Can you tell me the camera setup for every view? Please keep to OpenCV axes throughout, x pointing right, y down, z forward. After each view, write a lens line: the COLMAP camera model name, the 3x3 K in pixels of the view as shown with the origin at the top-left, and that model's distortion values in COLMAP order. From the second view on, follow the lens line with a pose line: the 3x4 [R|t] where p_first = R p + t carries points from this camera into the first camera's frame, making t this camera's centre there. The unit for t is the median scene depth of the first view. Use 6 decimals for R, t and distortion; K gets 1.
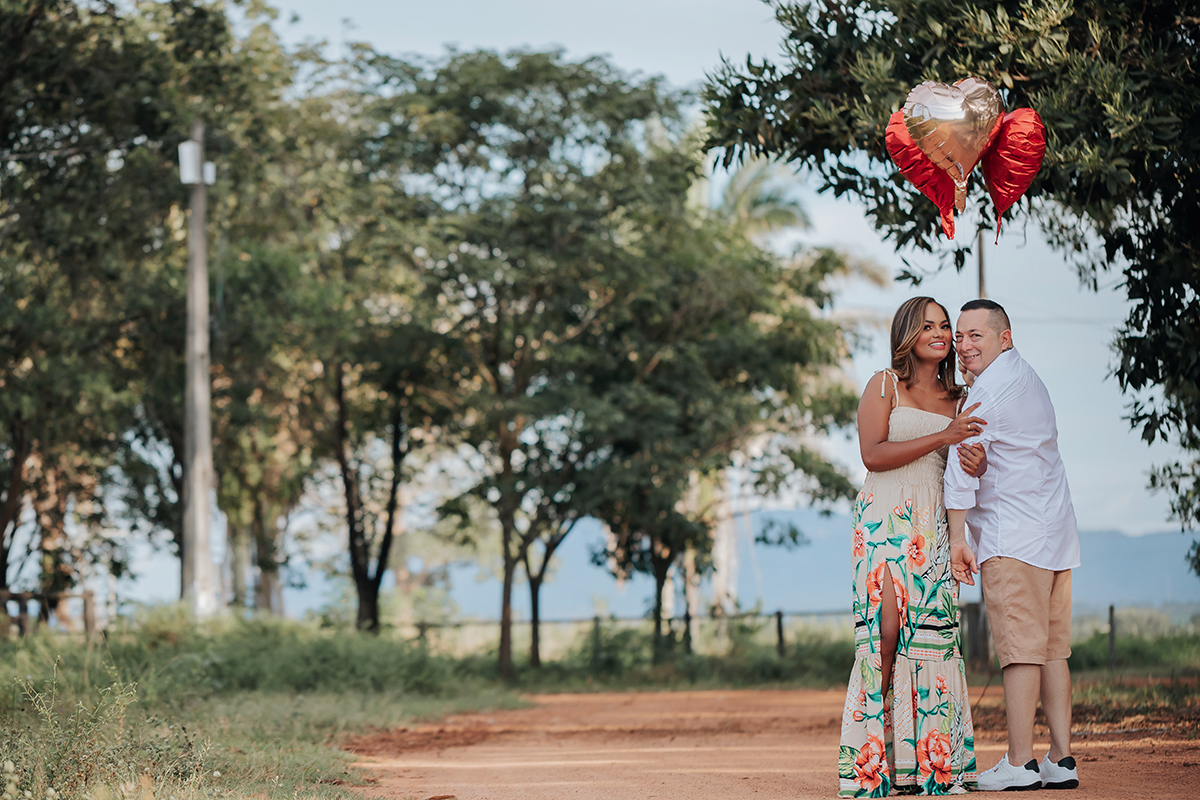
lens RADIAL K [[3501.1, 0, 596.1], [0, 3501.1, 402.6], [0, 0, 1]] dist [0.337749, 0.000000]
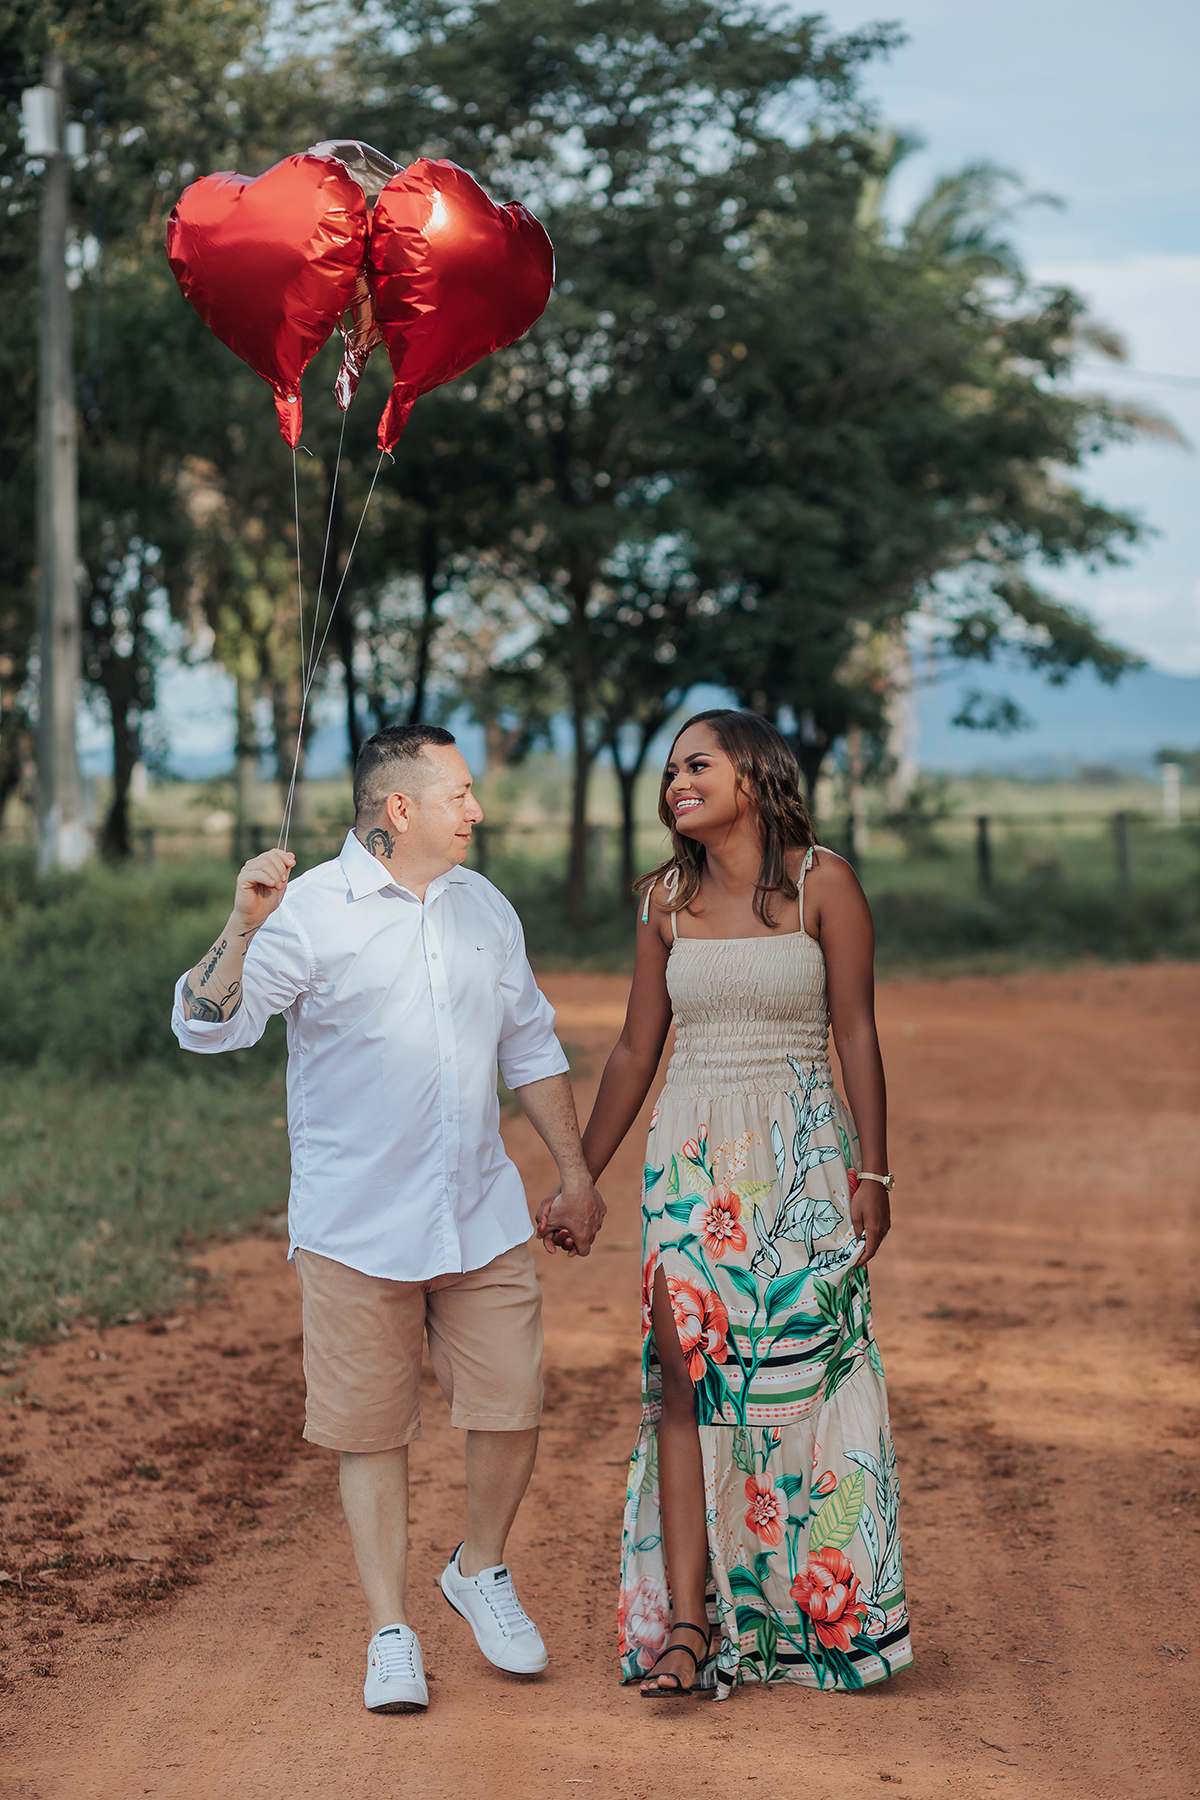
lens RADIAL K [[4481.0, 0, 584.6], [0, 4481.0, 841.4], [0, 0, 1]] dist [0.054453, 0.000000]
pose [[0.999425, 0.006195, -0.033347, 0.004042], [-0.003754, 0.997343, 0.072748, -0.000414], [0.033709, -0.072581, 0.996793, 0.152947]]
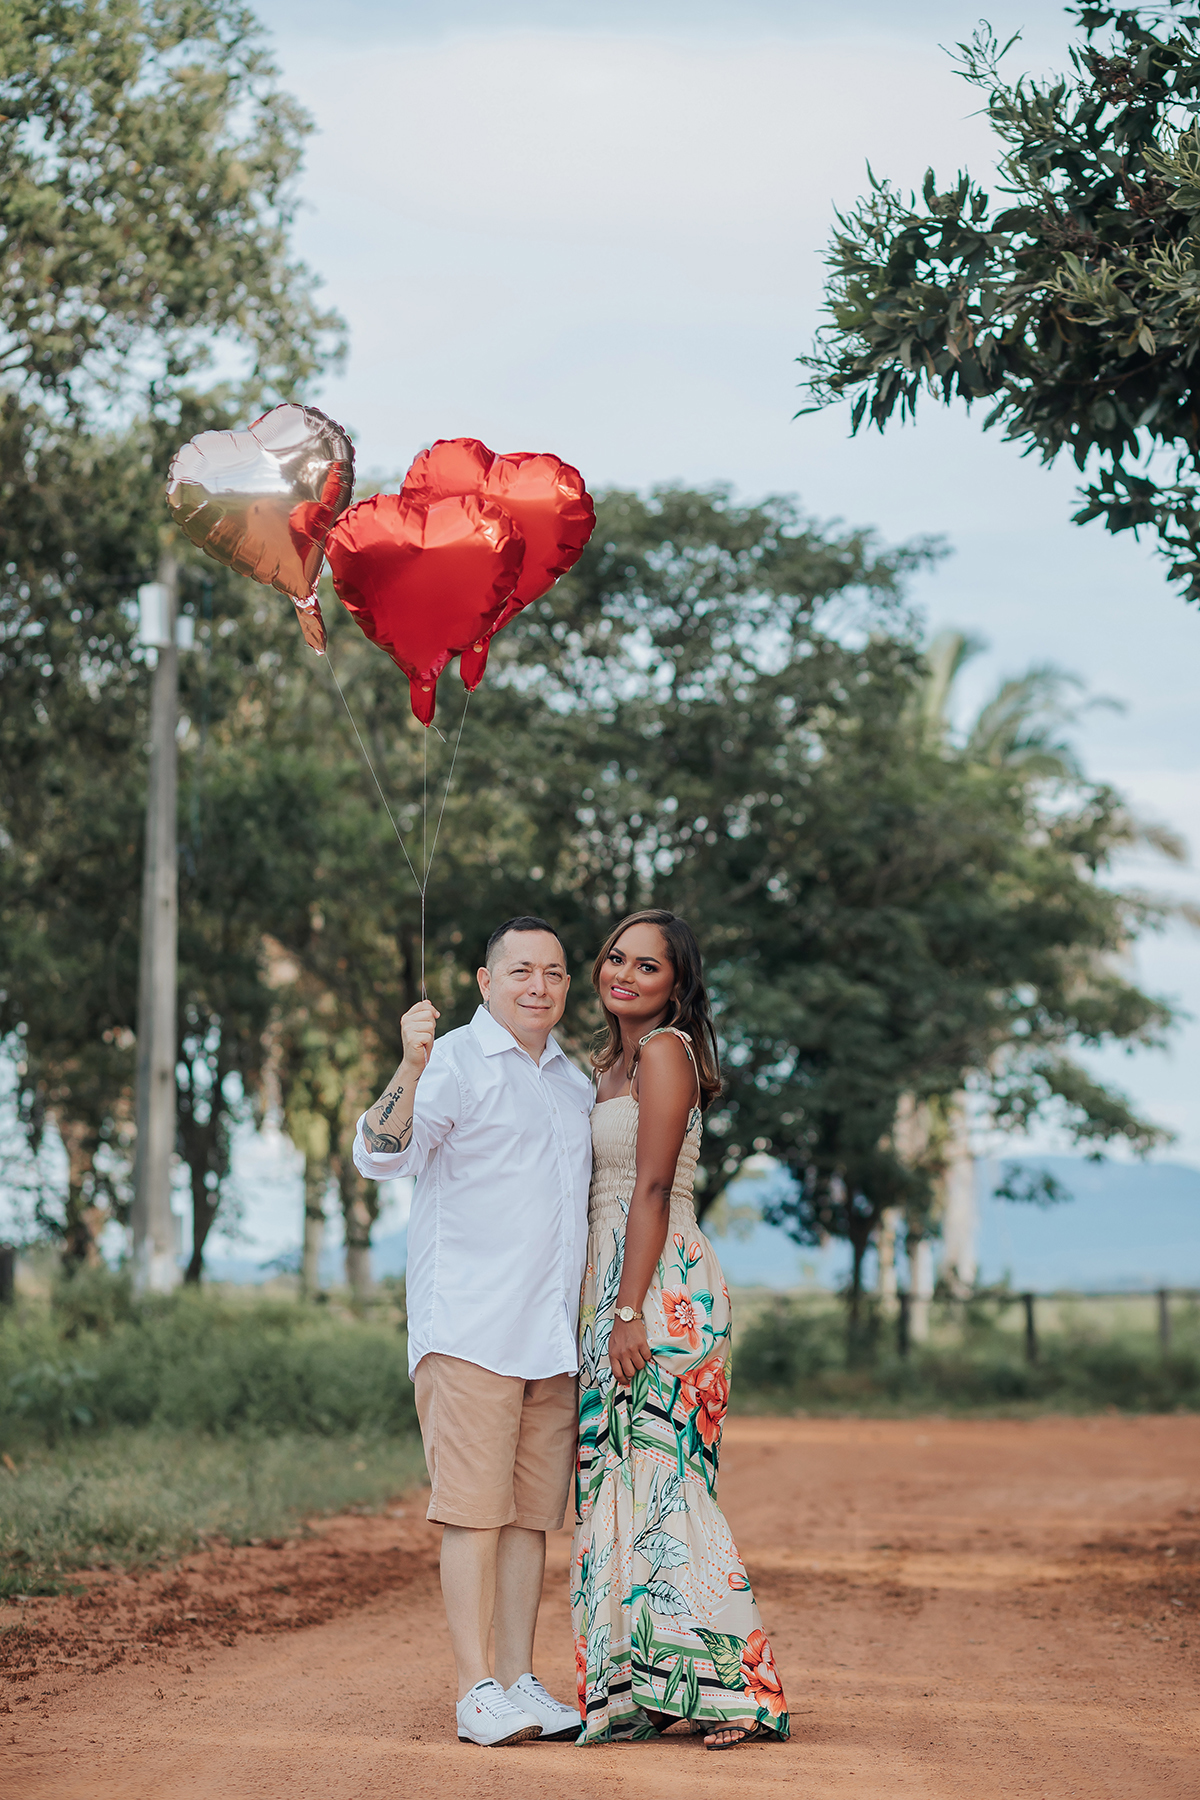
lens RADIAL K [[4481.0, 0, 599.6], [0, 4481.0, 887.3], [0, 0, 1]] dist [0.054453, 0.000000]
pose [[0.998730, 0.019921, -0.046273, 0.007501], [-0.021156, 0.999429, -0.026349, 0.003360], [0.045722, 0.027295, 0.998581, 0.103558]]
